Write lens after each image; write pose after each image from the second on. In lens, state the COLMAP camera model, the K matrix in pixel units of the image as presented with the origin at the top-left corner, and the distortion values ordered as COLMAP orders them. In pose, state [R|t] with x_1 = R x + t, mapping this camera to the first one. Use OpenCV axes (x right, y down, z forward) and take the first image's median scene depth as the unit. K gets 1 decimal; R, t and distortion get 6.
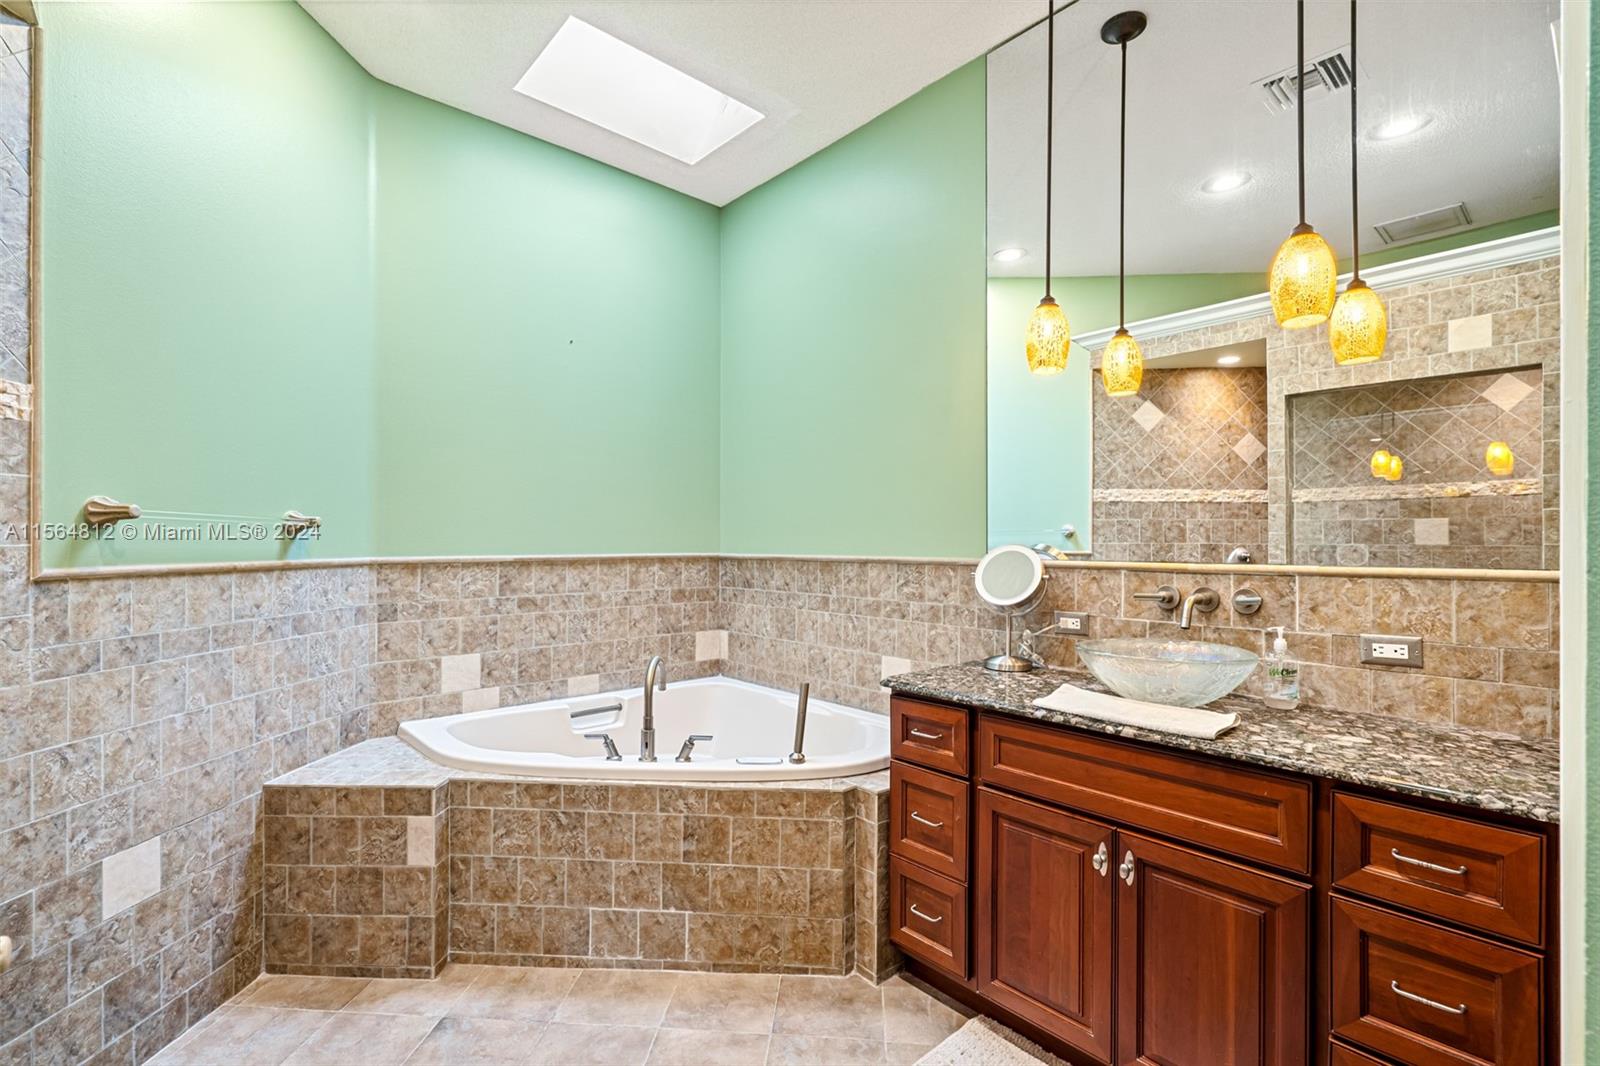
lens RADIAL K [[715.6, 0, 800.0], [0, 715.6, 544.9], [0, 0, 1]] dist [-0.000138, -0.000042]
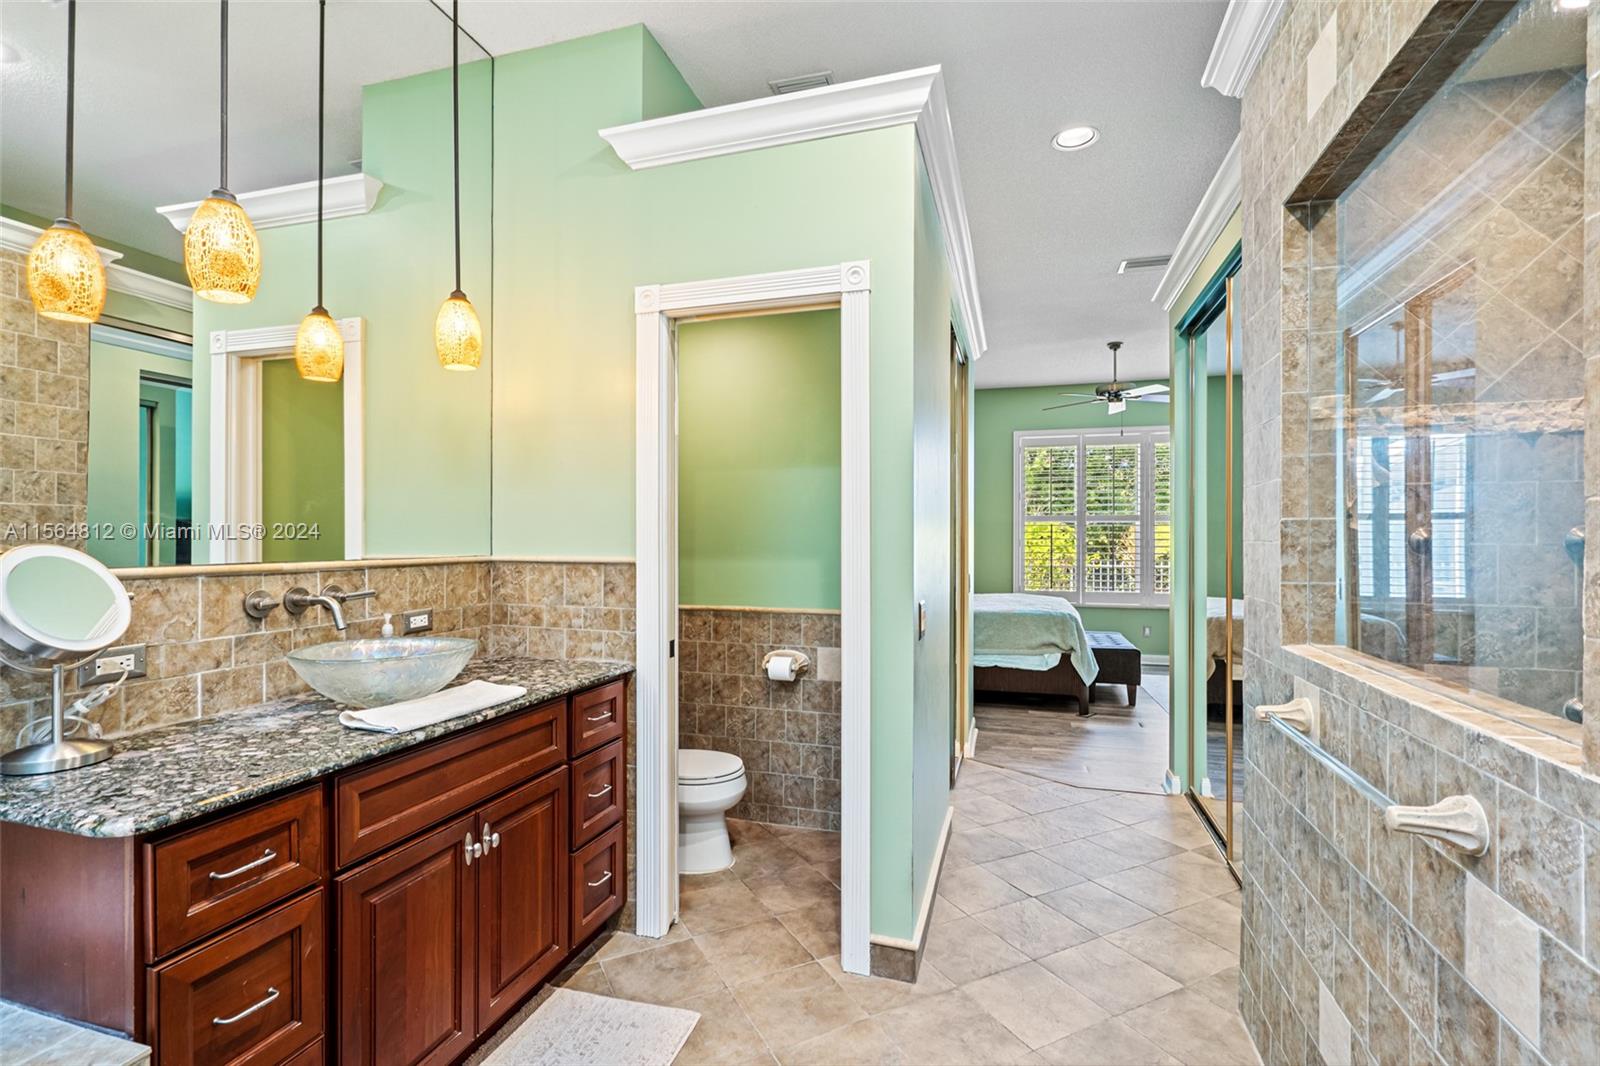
lens RADIAL K [[723.1, 0, 800.0], [0, 723.1, 533.0], [0, 0, 1]] dist [0.000918, 0.000212]
pose [[-0.517837, 0.002558, 0.855475, -0.570541], [-0.000304, 0.999995, -0.003174, -0.009408], [-0.855479, -0.001904, -0.517834, 0.903142]]
